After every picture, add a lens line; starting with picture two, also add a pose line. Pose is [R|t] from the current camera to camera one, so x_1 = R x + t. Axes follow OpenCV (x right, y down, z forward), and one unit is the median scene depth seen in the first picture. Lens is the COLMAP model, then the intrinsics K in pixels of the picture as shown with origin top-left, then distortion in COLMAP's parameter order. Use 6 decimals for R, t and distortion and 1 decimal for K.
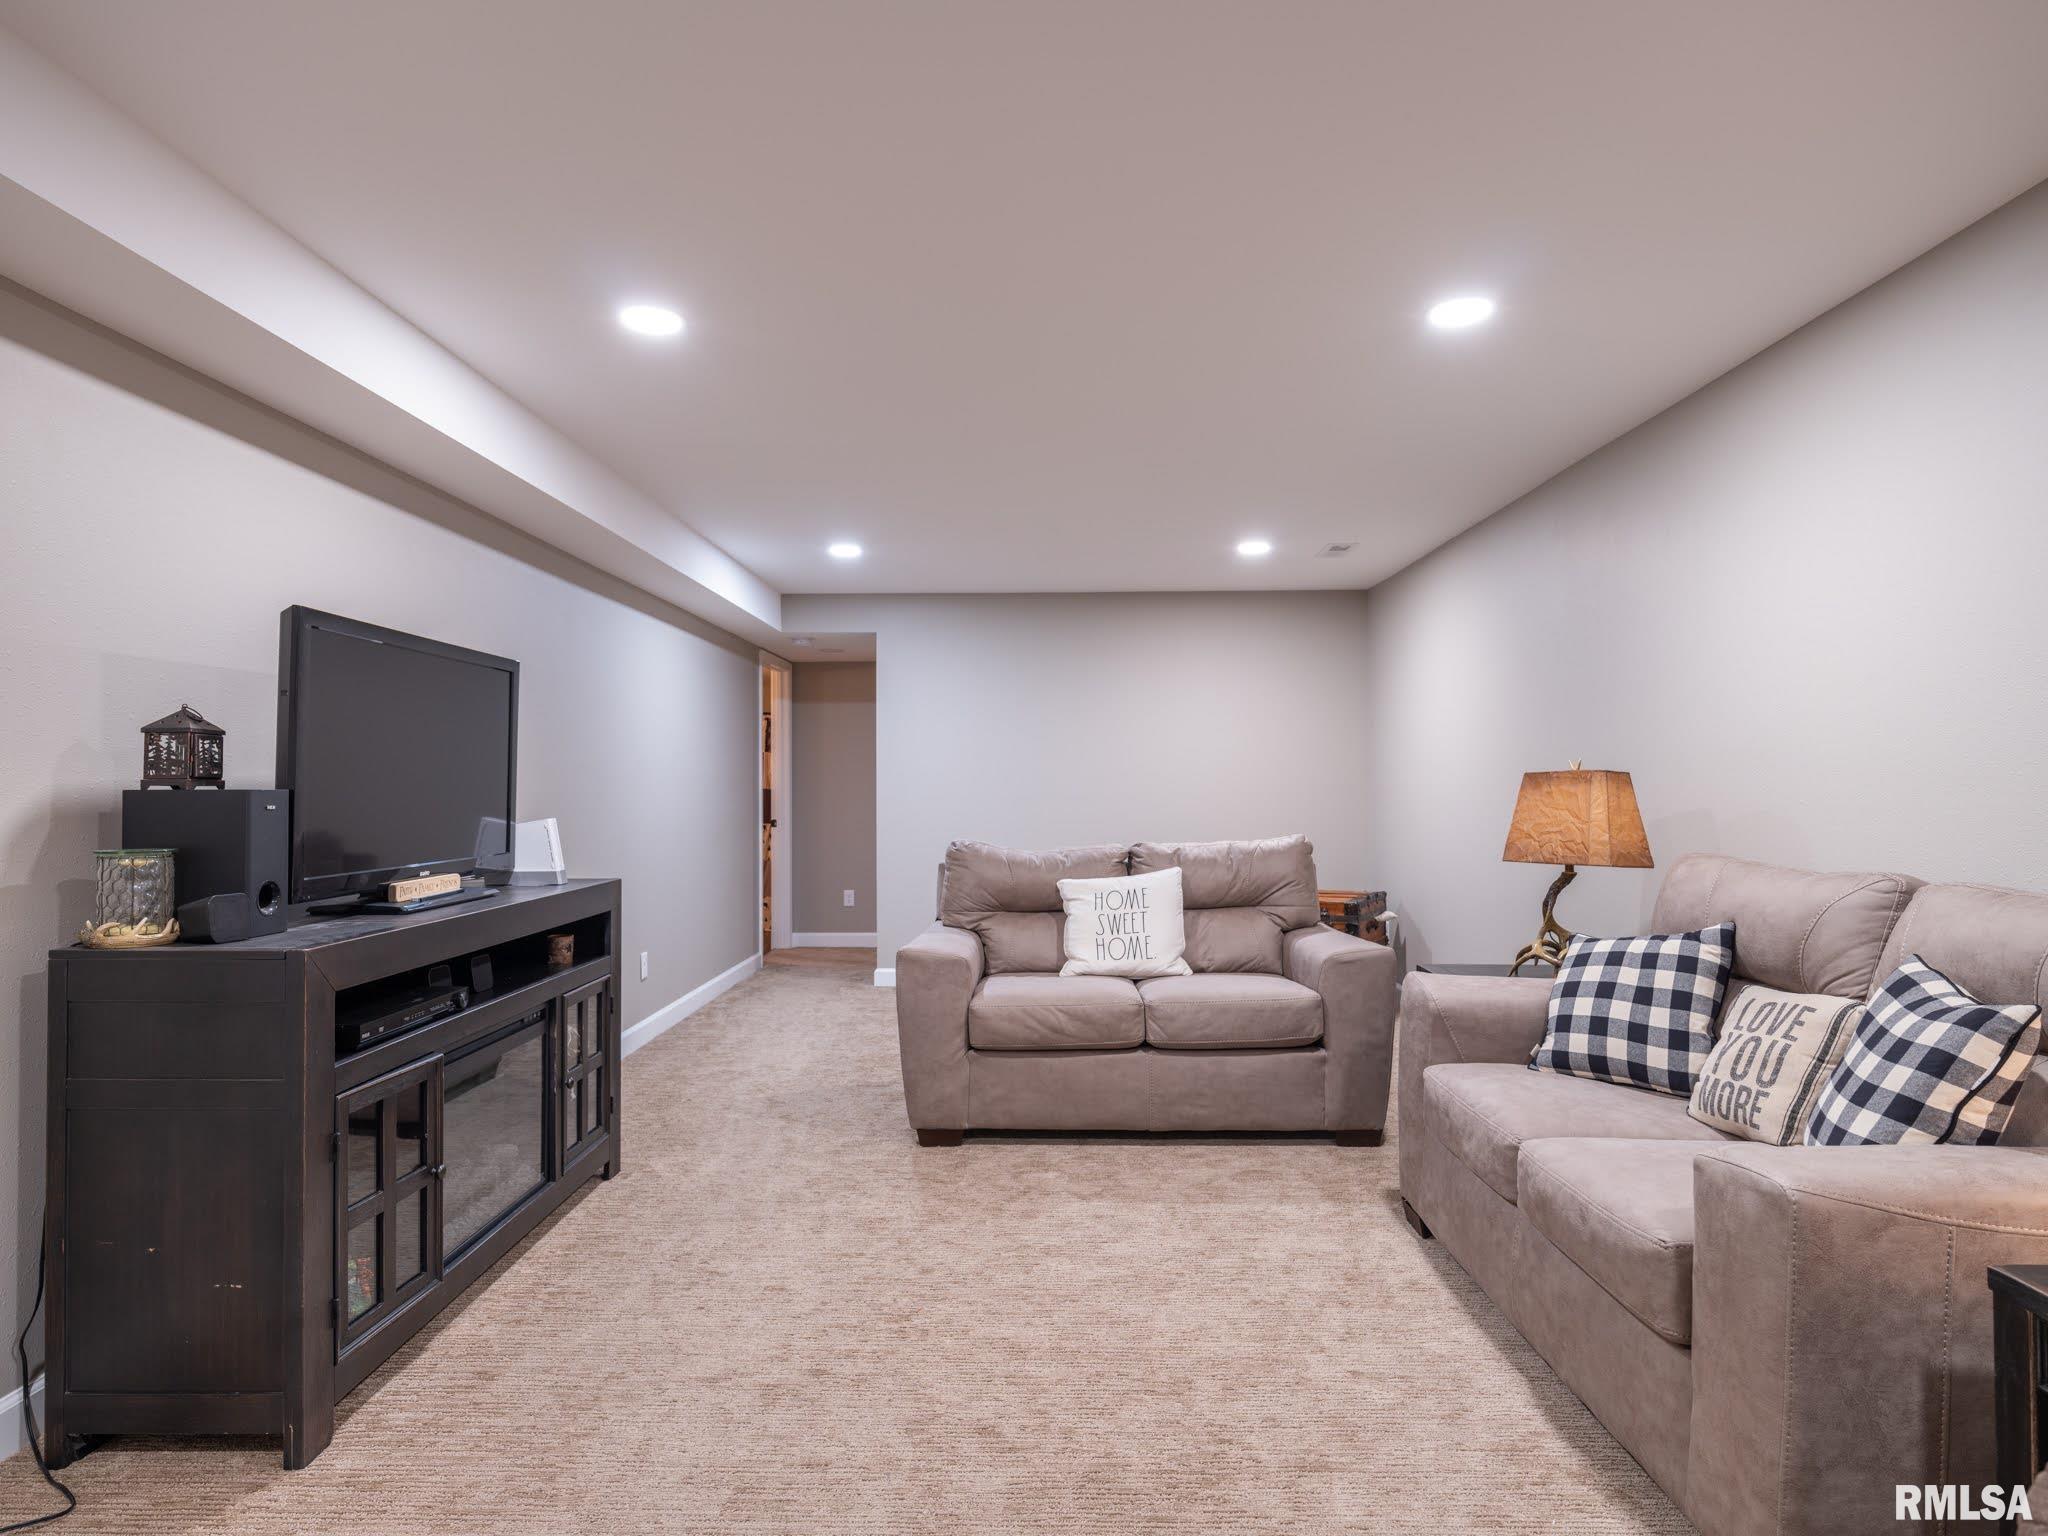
lens RADIAL K [[1109.3, 0, 1026.0], [0, 1109.3, 771.7], [0, 0, 1]] dist [0.010226, -0.006932]
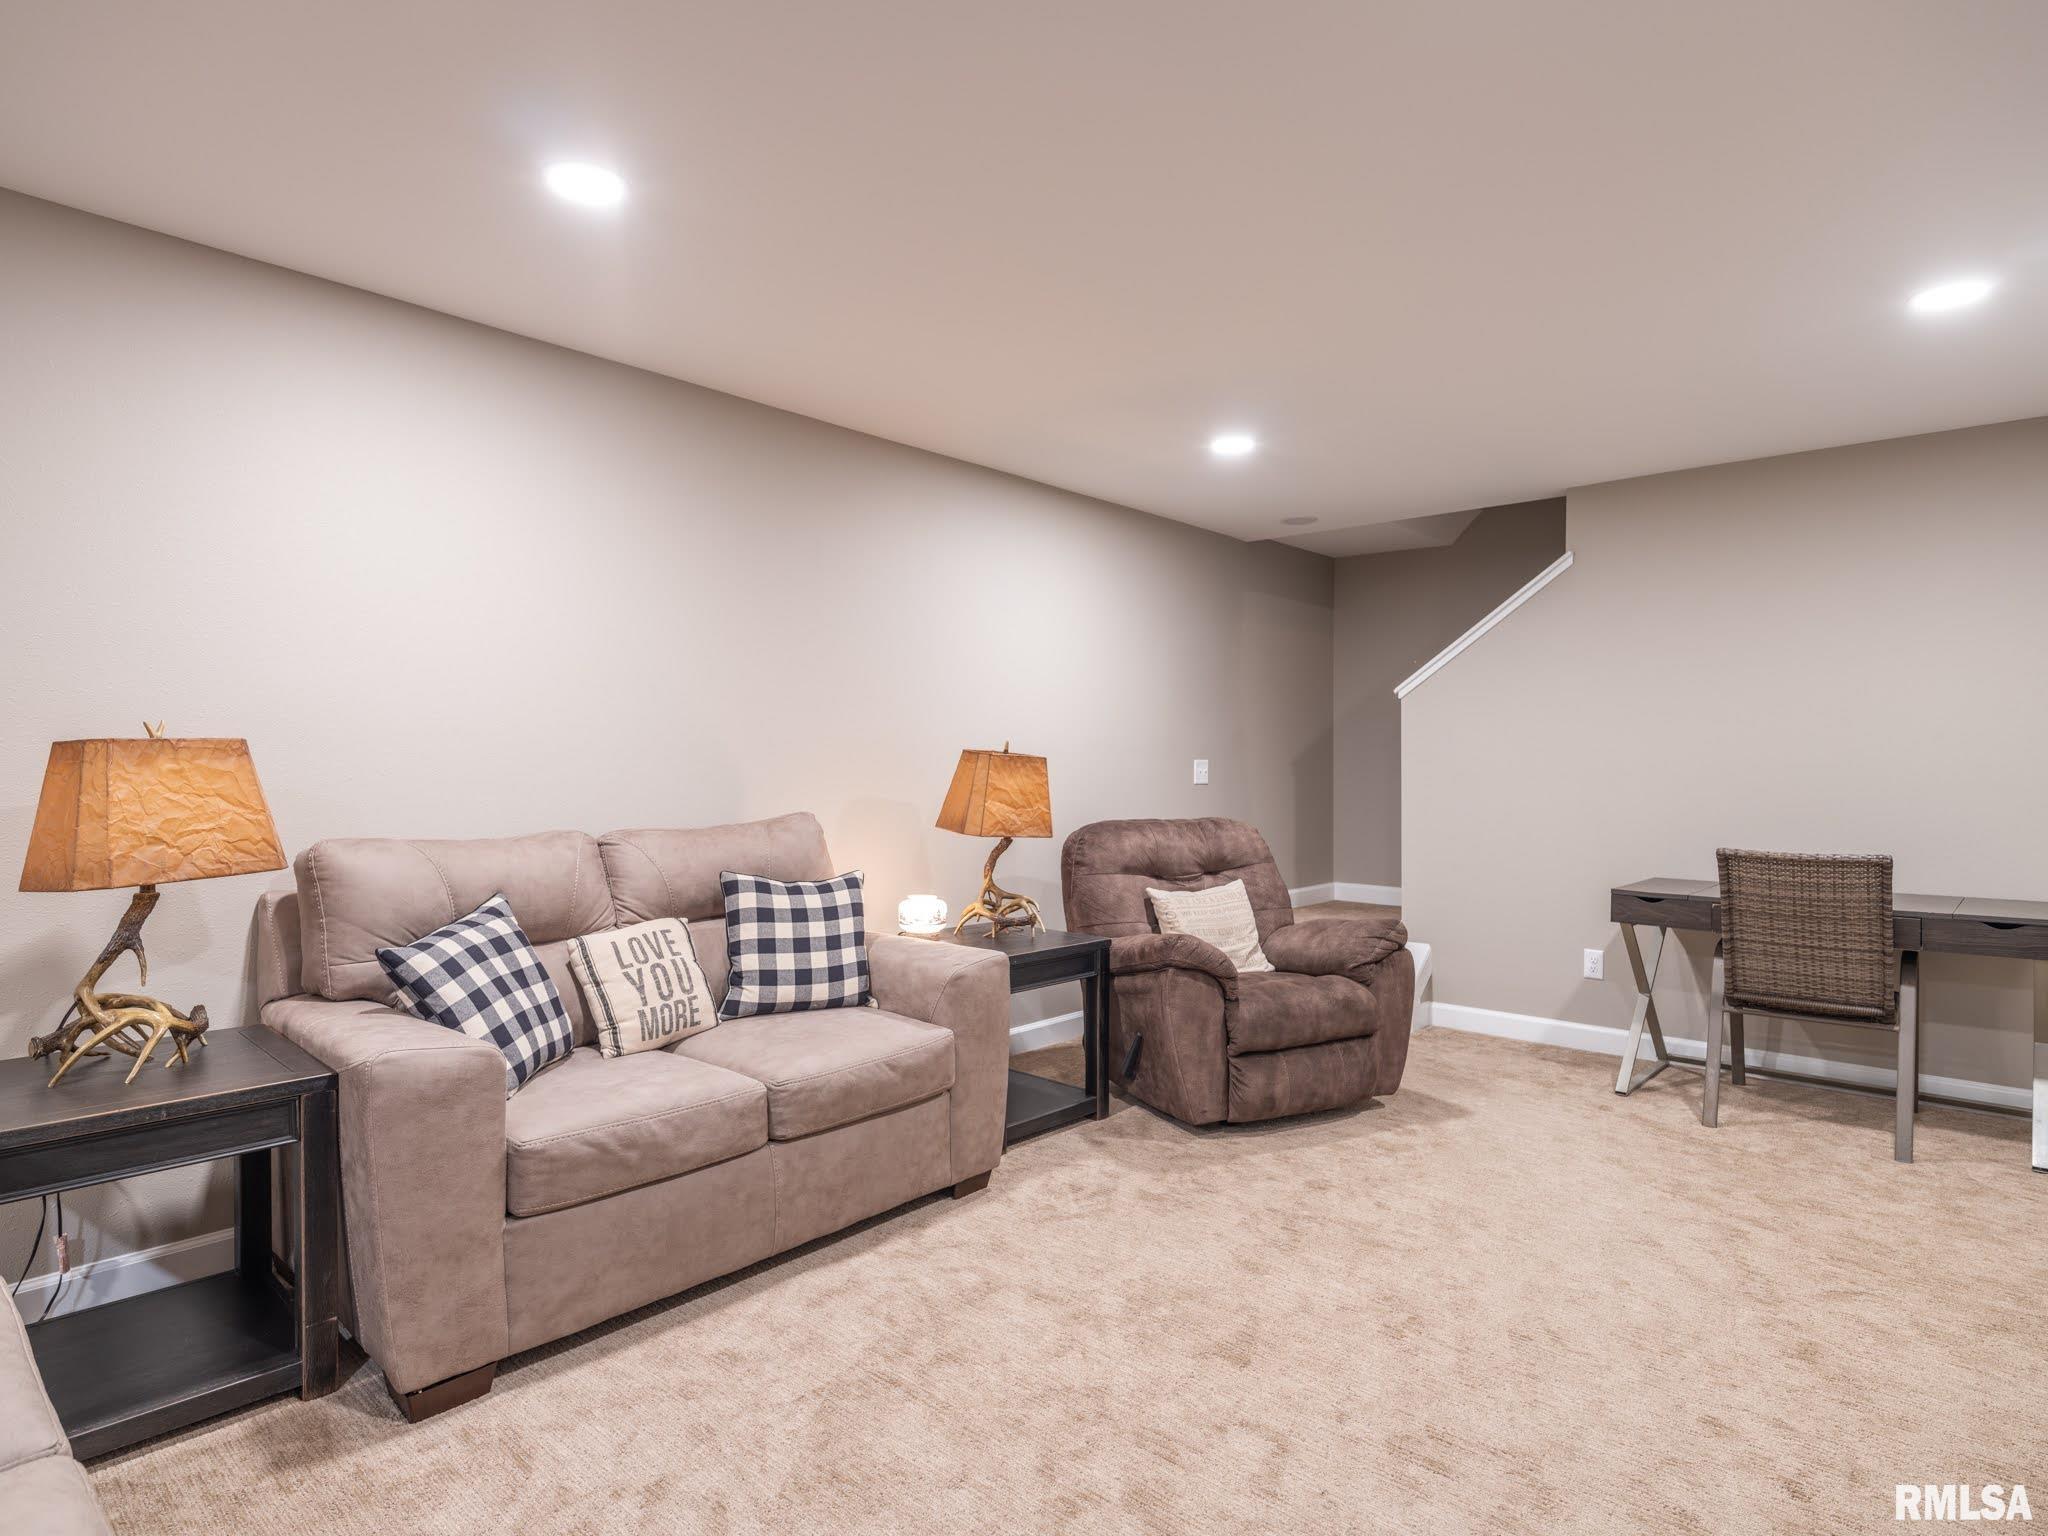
lens RADIAL K [[1109.3, 0, 1025.3], [0, 1109.3, 775.7], [0, 0, 1]] dist [0.010226, -0.006932]
pose [[-0.760167, 0.004186, 0.649714, -0.467086], [-0.001475, 0.999966, -0.008169, 0.038146], [-0.649726, -0.007169, -0.760135, 1.690055]]
